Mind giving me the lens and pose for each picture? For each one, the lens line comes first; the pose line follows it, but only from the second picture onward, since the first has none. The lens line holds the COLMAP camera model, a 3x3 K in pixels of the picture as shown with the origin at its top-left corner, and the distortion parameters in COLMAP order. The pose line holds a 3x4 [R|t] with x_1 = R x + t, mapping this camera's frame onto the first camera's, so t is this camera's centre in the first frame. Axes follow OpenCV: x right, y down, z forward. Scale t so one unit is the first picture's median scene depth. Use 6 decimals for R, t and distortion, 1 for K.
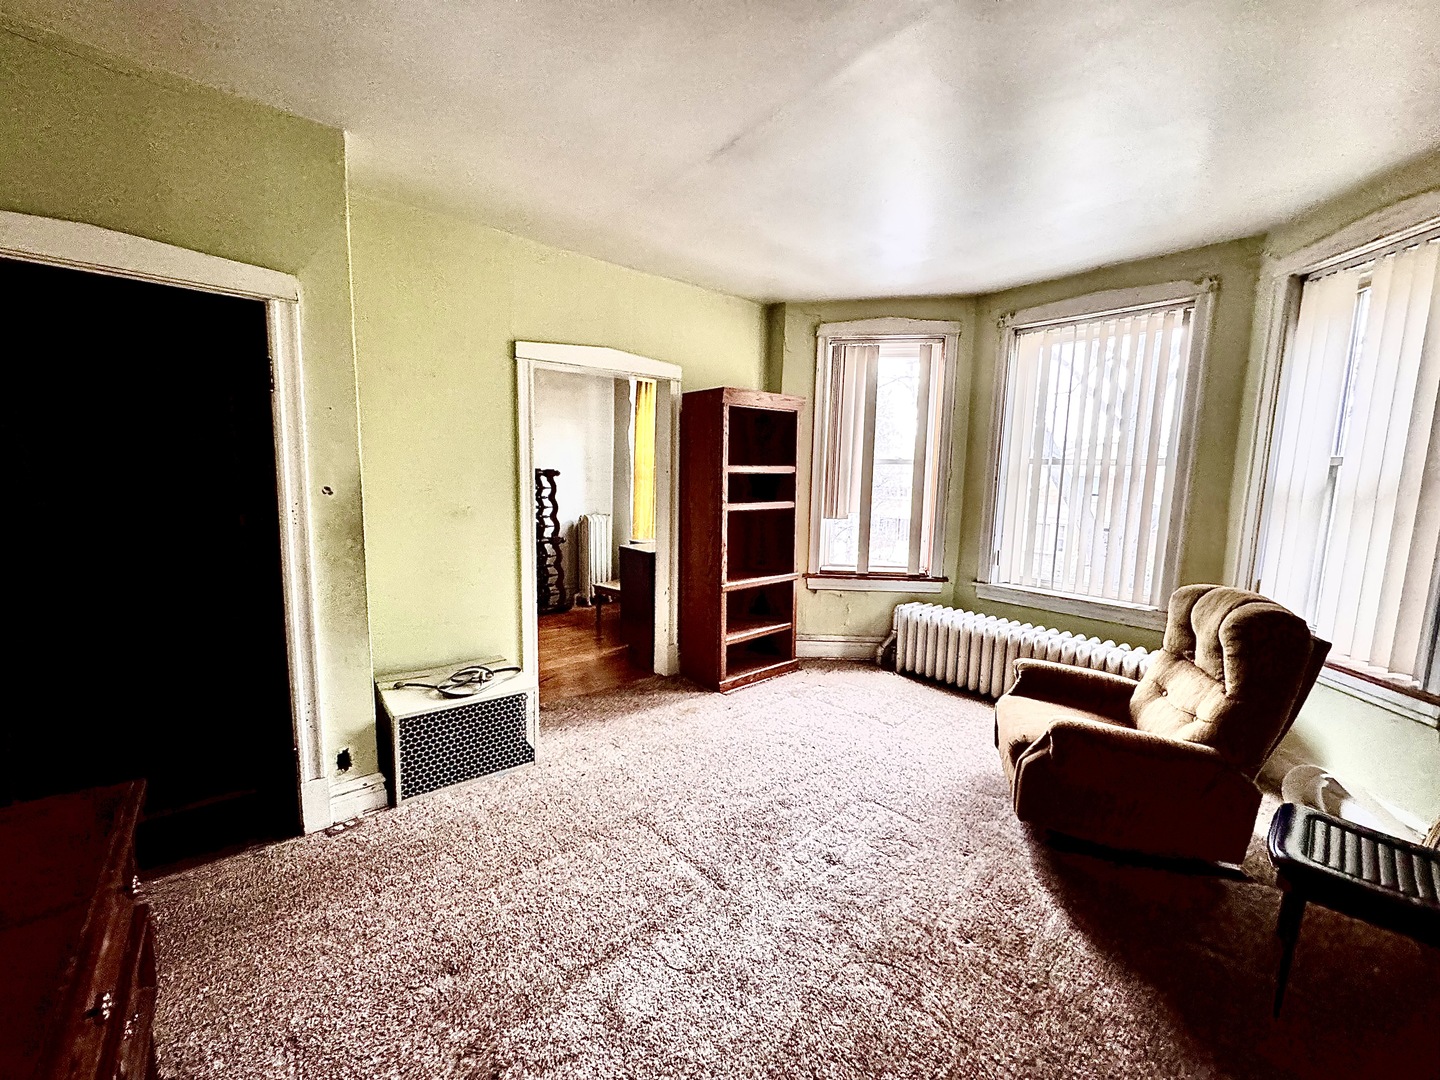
lens RADIAL K [[571.0, 0, 720.0], [0, 571.0, 540.0], [0, 0, 1]] dist [0.000381, 0.000129]
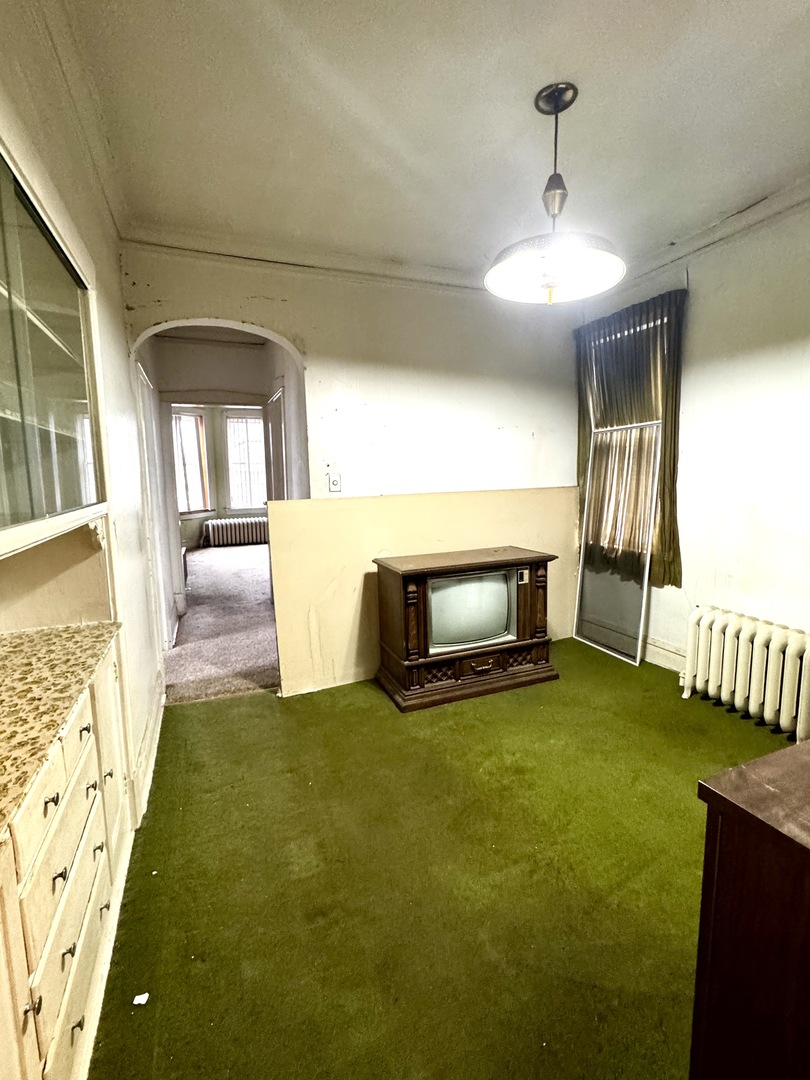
lens RADIAL K [[514.4, 0, 405.0], [0, 514.4, 540.0], [0, 0, 1]] dist [-0.003898, -0.000389]
pose [[0.323732, -0.152821, 0.933726, -1.624474], [0.141059, 0.983636, 0.112083, 0.067350], [-0.935575, 0.095425, 0.339991, -0.615687]]
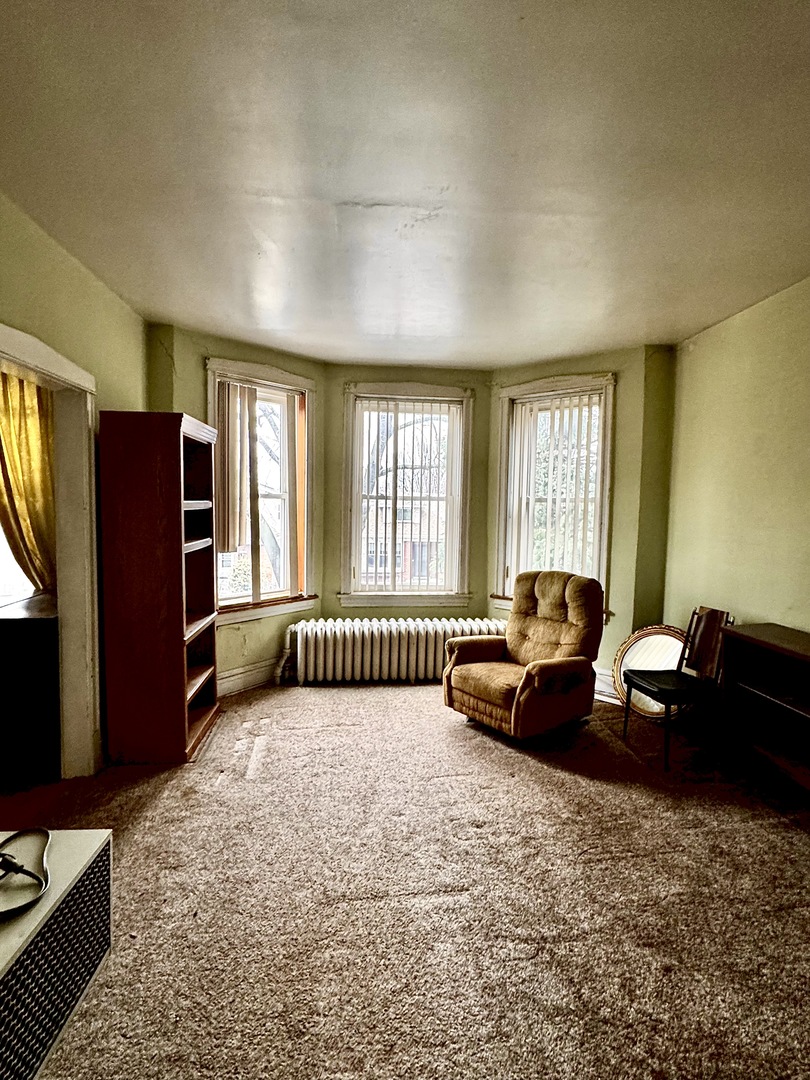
lens RADIAL K [[537.5, 0, 405.0], [0, 537.5, 540.0], [0, 0, 1]] dist [-0.000441, 0.000034]
pose [[0.565303, -0.061141, 0.822615, -0.438238], [0.096191, 0.995332, 0.007876, -0.040581], [-0.819256, 0.074676, 0.568545, 0.230115]]
